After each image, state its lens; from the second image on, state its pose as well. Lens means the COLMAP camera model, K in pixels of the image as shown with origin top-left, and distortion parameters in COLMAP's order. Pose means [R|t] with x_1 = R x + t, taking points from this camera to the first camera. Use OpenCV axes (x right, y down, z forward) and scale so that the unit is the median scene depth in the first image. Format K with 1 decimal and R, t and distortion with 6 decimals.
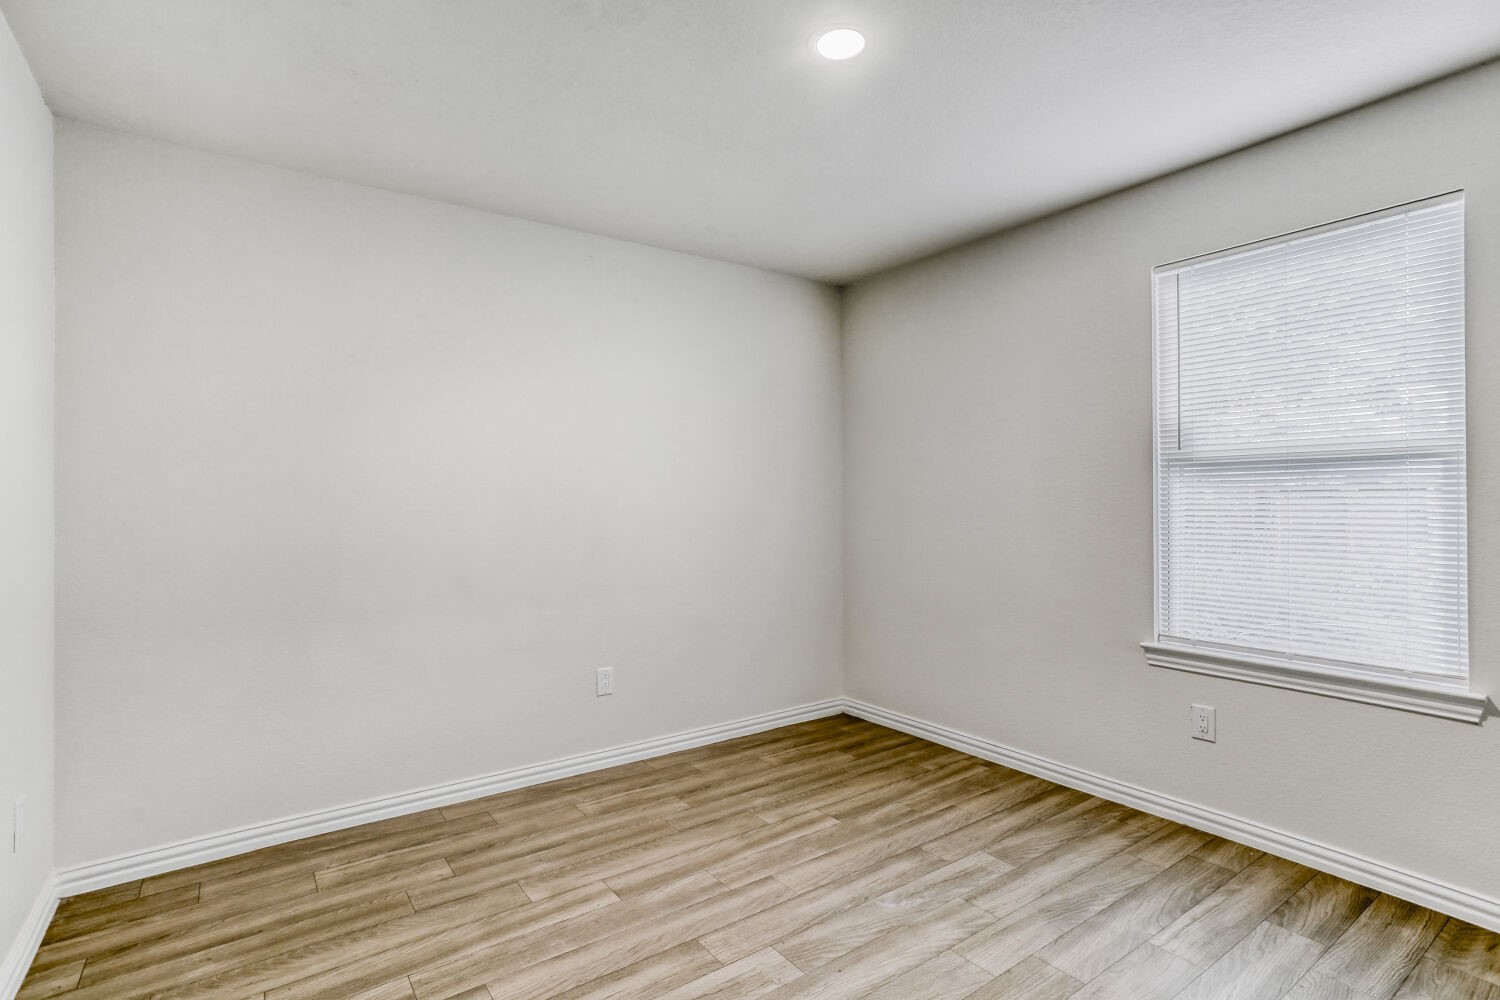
lens RADIAL K [[736.9, 0, 758.3], [0, 736.9, 573.8], [0, 0, 1]] dist [-0.003620, 0.009407]
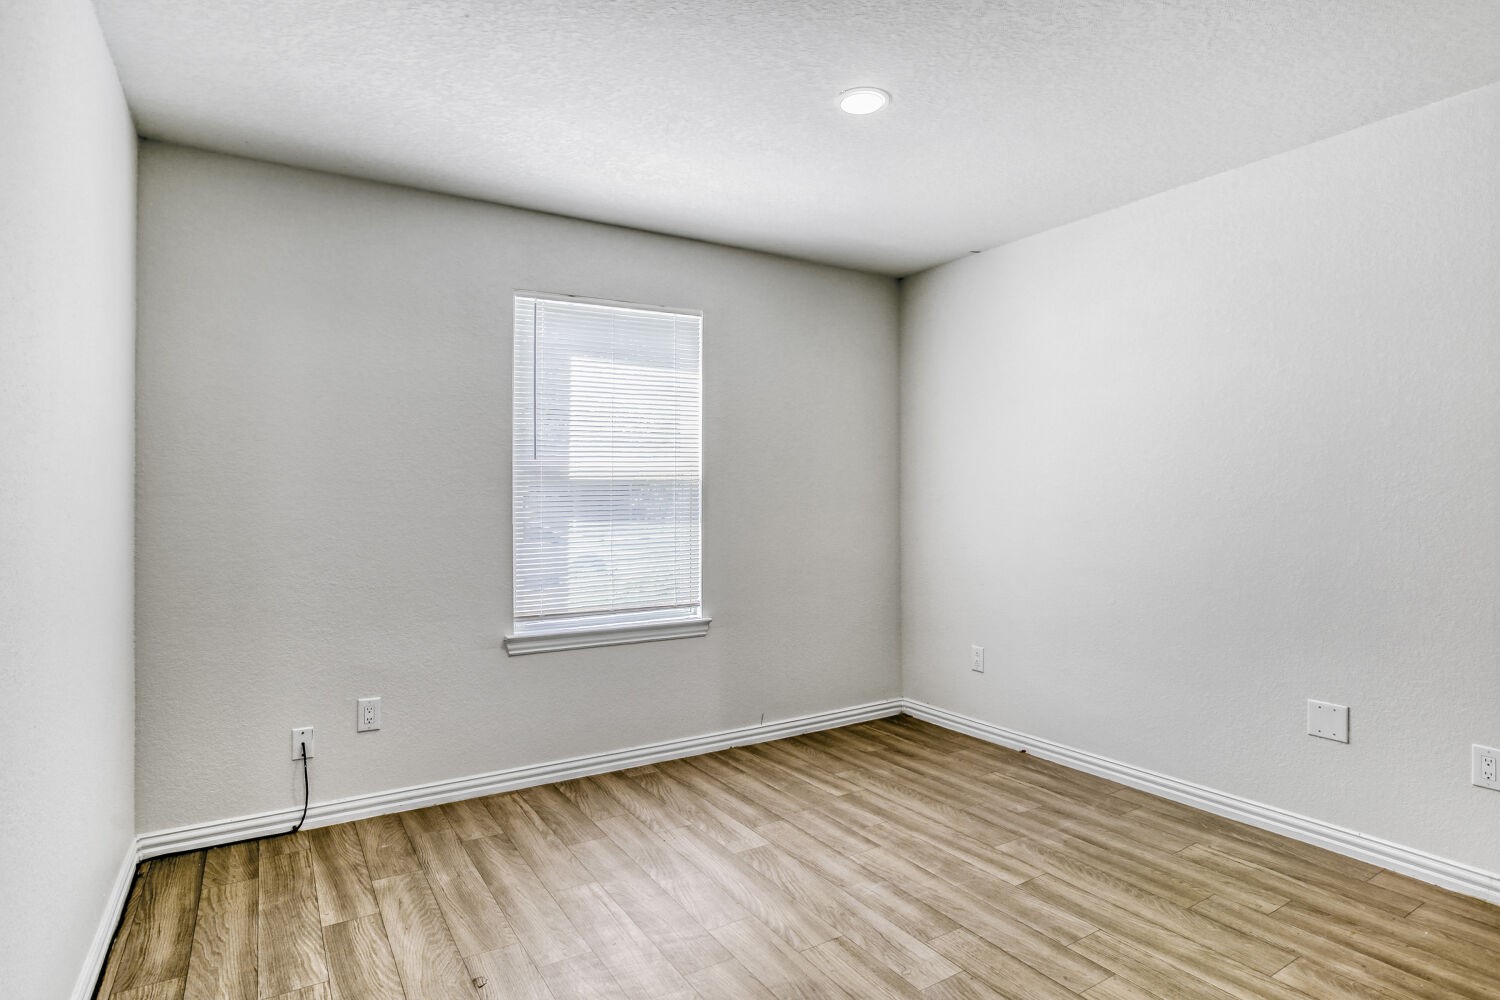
lens RADIAL K [[780.6, 0, 761.6], [0, 780.6, 496.3], [0, 0, 1]] dist [-0.001516, 0.011966]
pose [[-0.080828, -0.007537, -0.996700, 0.785372], [-0.077204, 0.997014, -0.001279, -0.056485], [0.993734, 0.076846, -0.081169, 0.591920]]
